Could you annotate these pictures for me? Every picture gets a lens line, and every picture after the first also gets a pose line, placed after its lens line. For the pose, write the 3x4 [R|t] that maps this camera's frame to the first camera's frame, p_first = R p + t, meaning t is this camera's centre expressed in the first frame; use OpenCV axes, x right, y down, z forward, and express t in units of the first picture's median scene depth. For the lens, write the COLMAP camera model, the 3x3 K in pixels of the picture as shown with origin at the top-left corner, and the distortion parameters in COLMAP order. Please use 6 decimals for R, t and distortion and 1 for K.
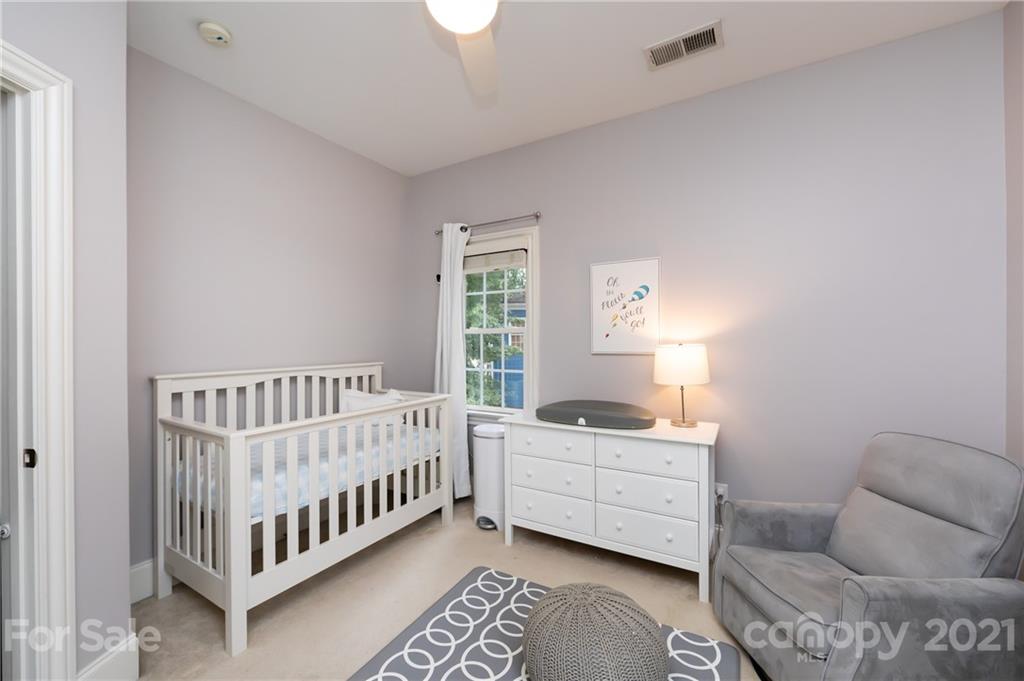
lens RADIAL K [[405.3, 0, 511.9], [0, 405.3, 342.3], [0, 0, 1]] dist [-0.006459, 0.000798]
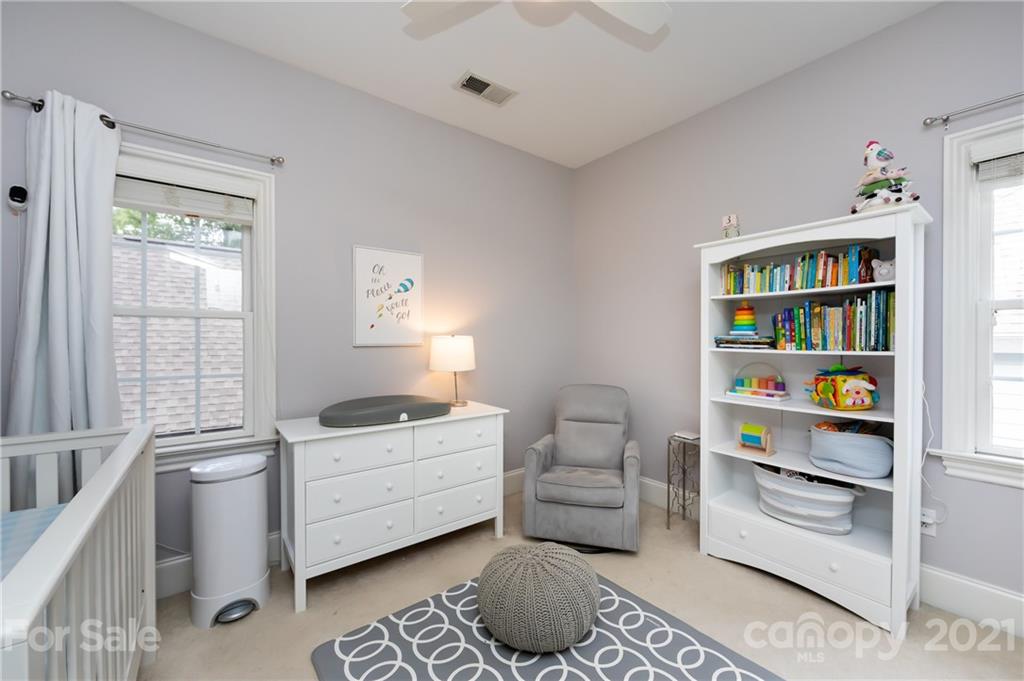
lens RADIAL K [[405.3, 0, 513.9], [0, 405.3, 341.2], [0, 0, 1]] dist [-0.006459, 0.000798]
pose [[0.370499, 0.001528, 0.928831, -0.528867], [-0.000334, 0.999999, -0.001512, 0.019919], [-0.928833, 0.000250, 0.370499, 0.371505]]
